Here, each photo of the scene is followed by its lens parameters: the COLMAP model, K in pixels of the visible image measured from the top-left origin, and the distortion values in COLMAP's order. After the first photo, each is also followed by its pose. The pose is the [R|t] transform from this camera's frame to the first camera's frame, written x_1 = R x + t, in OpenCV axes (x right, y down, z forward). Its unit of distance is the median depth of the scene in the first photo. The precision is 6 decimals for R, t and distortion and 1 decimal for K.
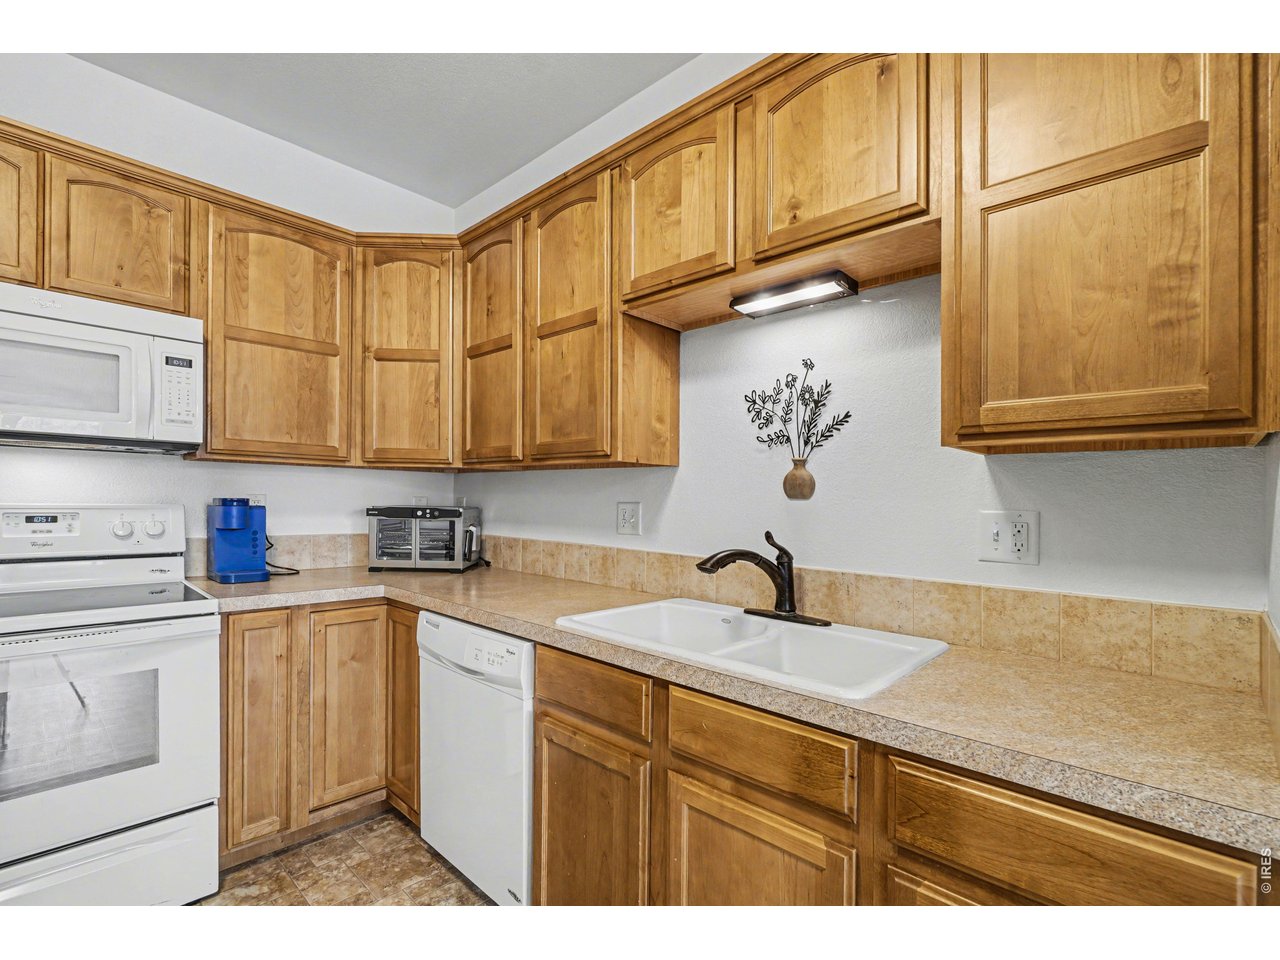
lens RADIAL K [[577.9, 0, 637.4], [0, 577.9, 493.7], [0, 0, 1]] dist [0.000347, -0.000347]
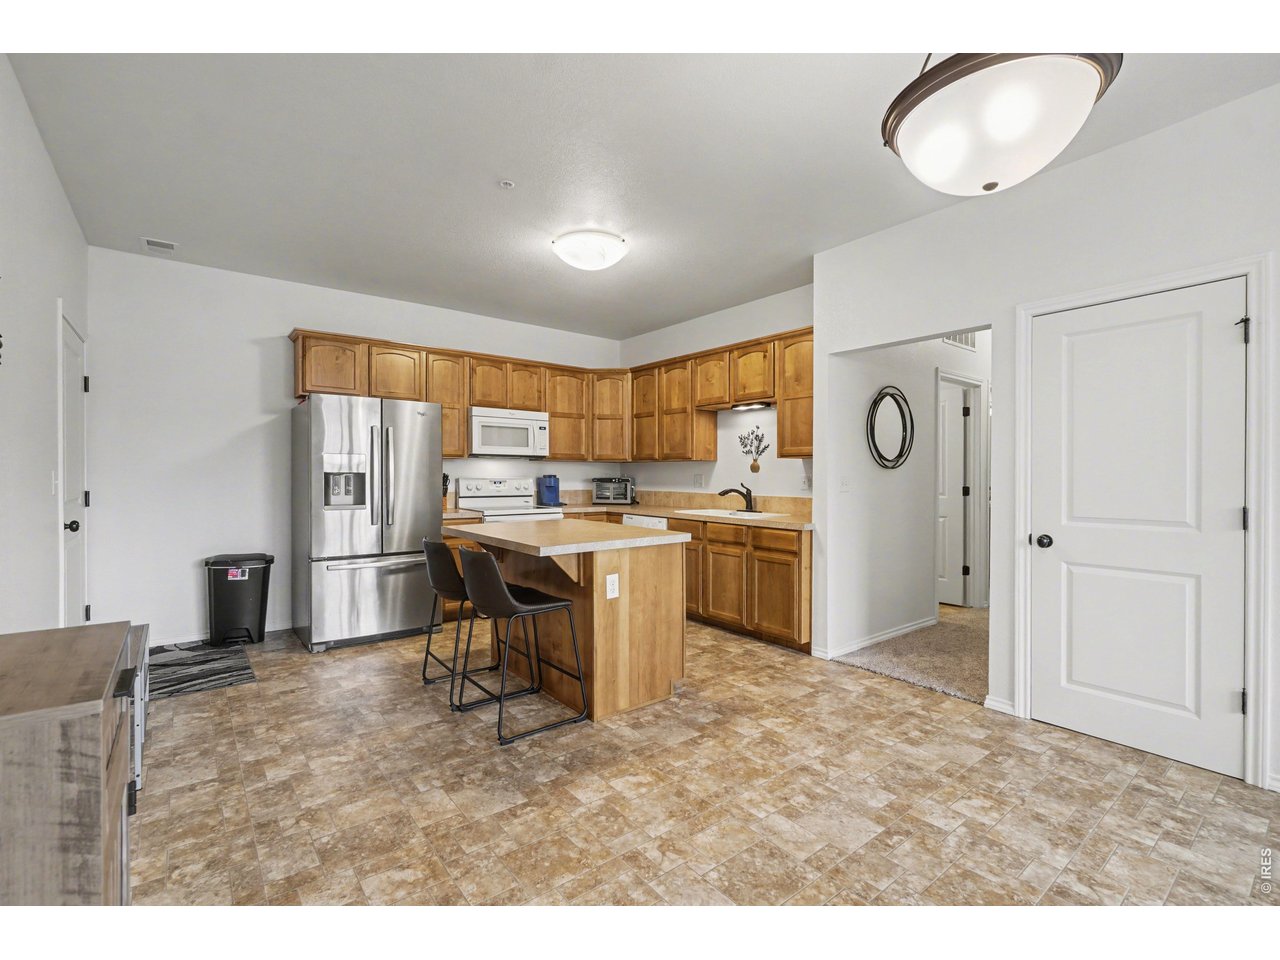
lens RADIAL K [[577.9, 0, 637.4], [0, 577.9, 493.7], [0, 0, 1]] dist [0.000347, -0.000347]
pose [[0.988818, -0.006004, -0.149007, 0.103252], [0.011882, 0.999185, 0.038587, -0.003338], [0.148654, -0.039926, 0.988083, -1.695047]]
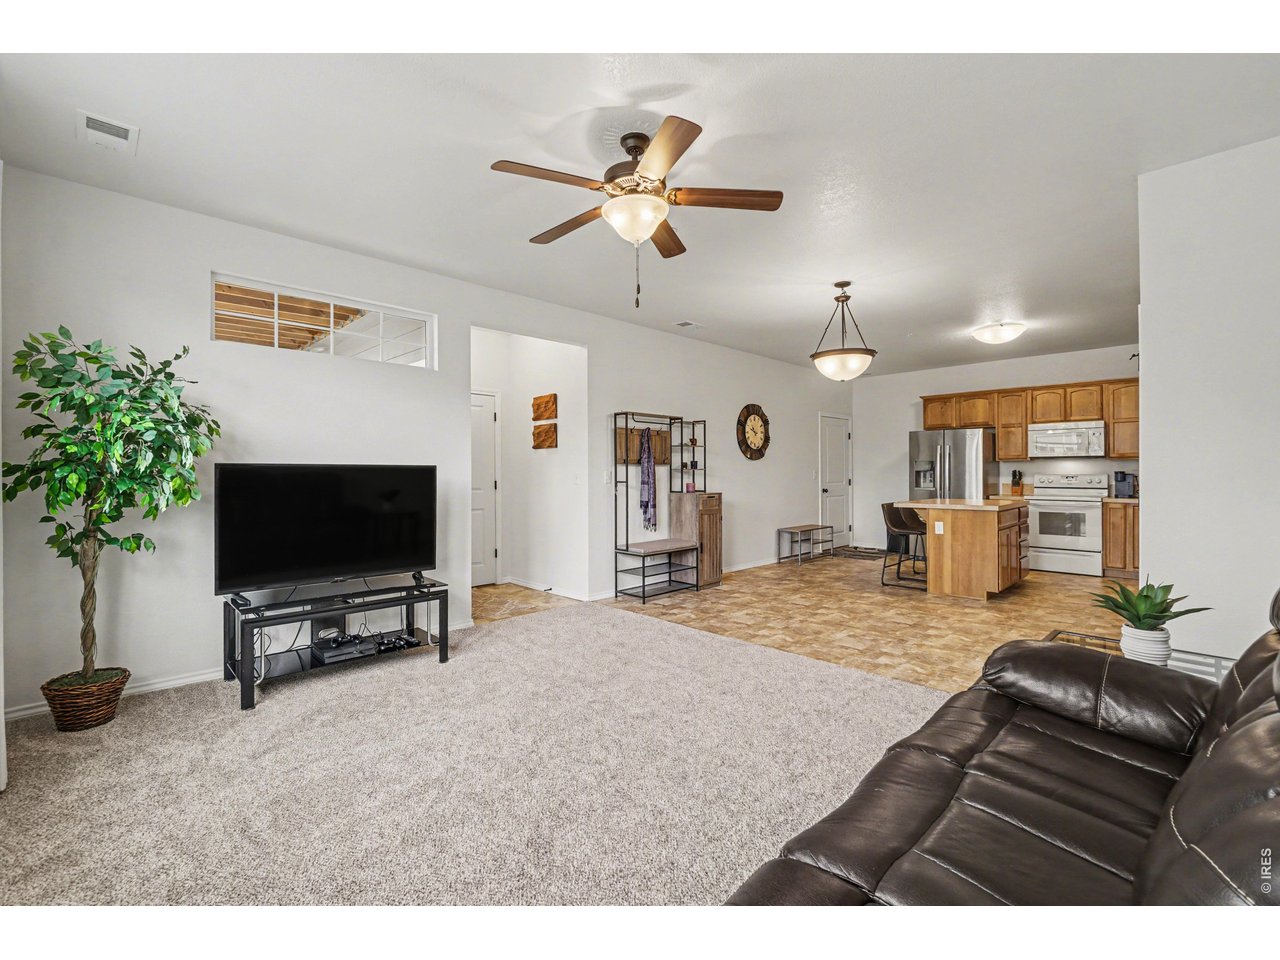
lens RADIAL K [[575.1, 0, 640.0], [0, 575.1, 480.0], [0, 0, 1]] dist [0.000334, -0.000016]
pose [[-0.010466, 0.003073, -0.999941, 2.703658], [0.008866, 0.999956, 0.002980, 0.023367], [0.999906, -0.008834, -0.010493, -1.741619]]
